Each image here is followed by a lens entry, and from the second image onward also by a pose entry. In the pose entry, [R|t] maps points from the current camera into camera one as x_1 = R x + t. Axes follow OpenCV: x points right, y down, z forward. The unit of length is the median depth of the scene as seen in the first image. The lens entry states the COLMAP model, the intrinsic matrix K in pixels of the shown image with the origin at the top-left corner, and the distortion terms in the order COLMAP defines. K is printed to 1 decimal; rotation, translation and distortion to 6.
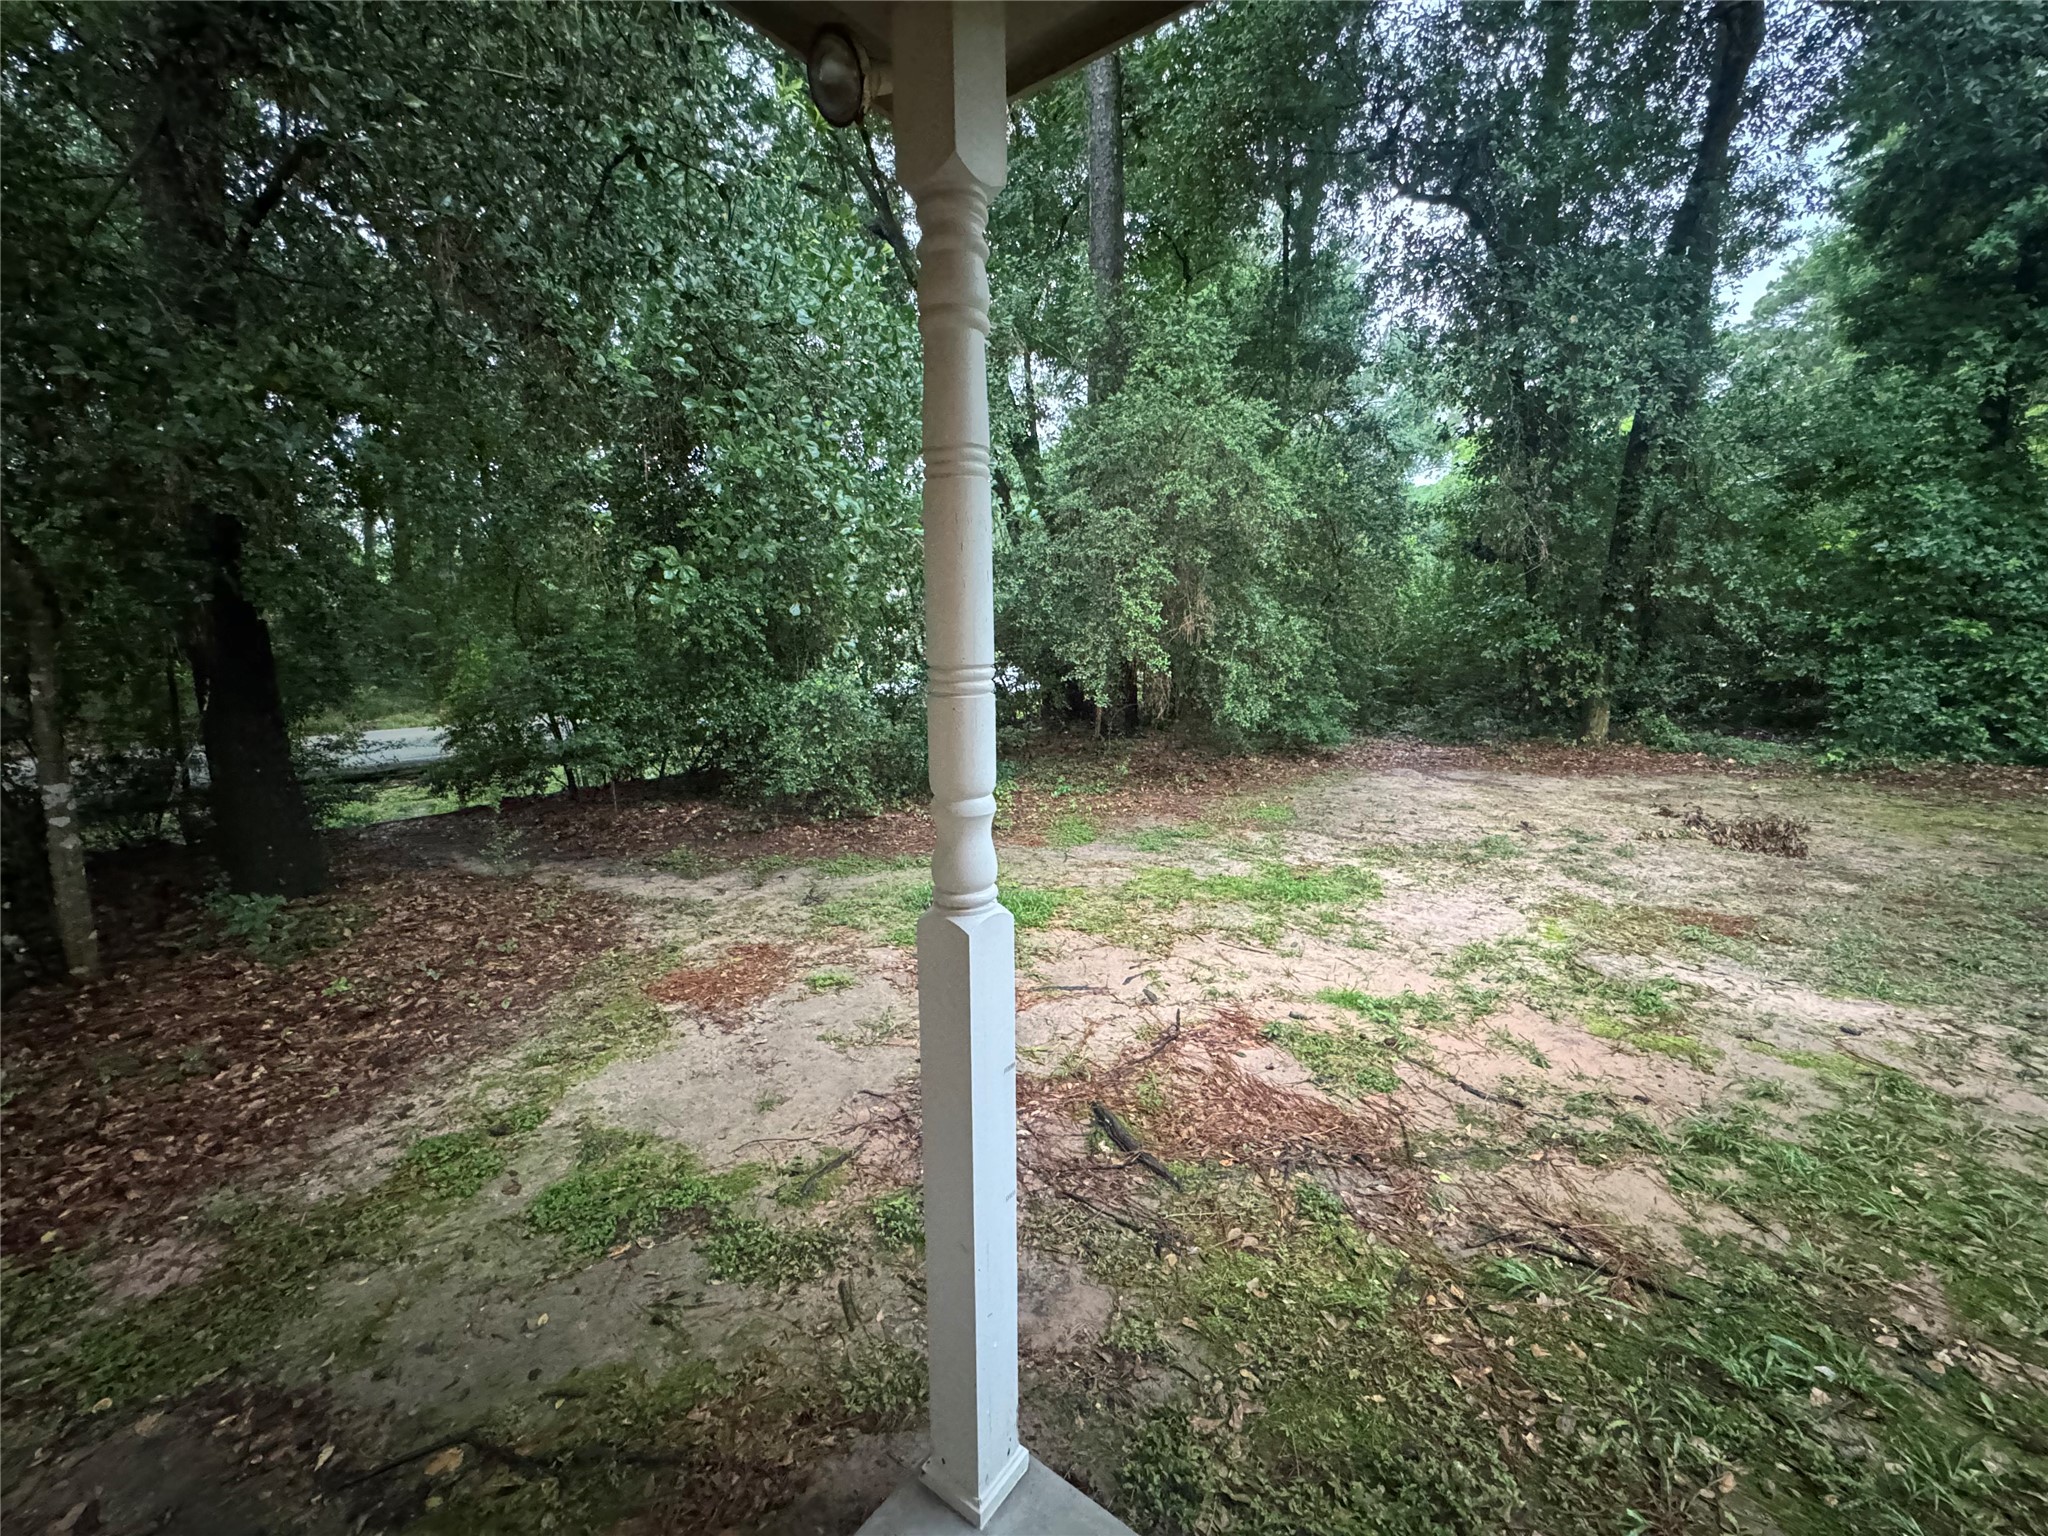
lens RADIAL K [[821.7, 0, 1024.1], [0, 821.7, 767.7], [0, 0, 1]] dist [-0.003759, 0.000723]
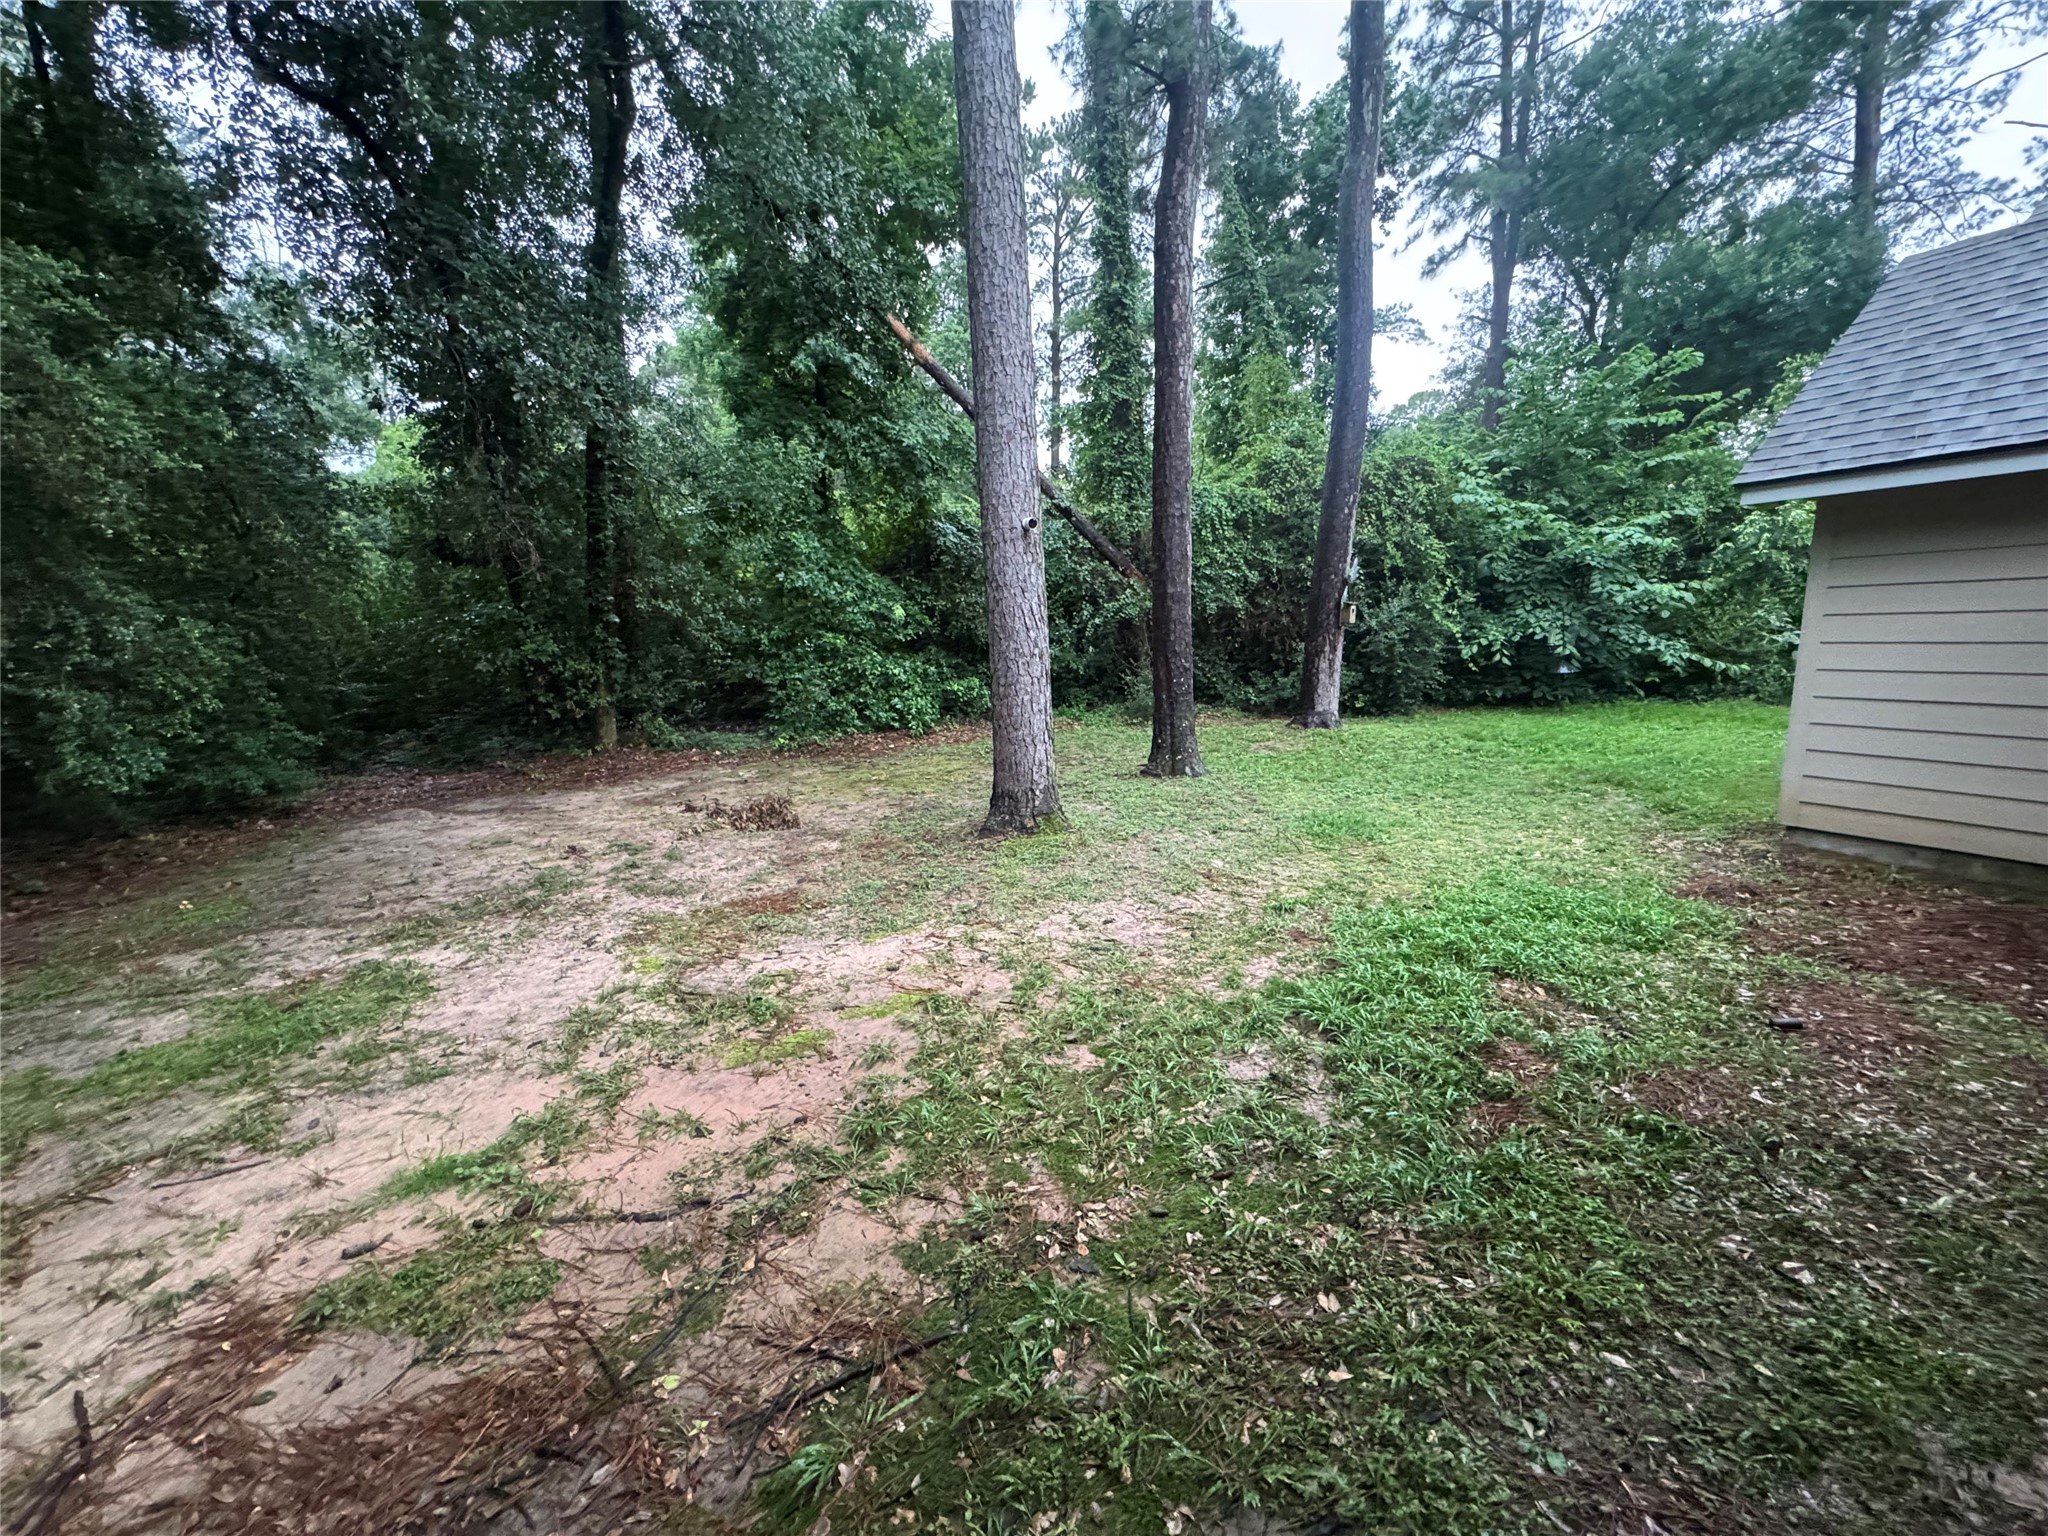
lens RADIAL K [[821.7, 0, 1023.6], [0, 821.7, 766.6], [0, 0, 1]] dist [-0.003759, 0.000723]
pose [[0.443374, -0.132810, 0.886443, 0.036098], [0.146169, 0.986437, 0.074682, -0.022595], [-0.884338, 0.096458, 0.456773, 0.155269]]
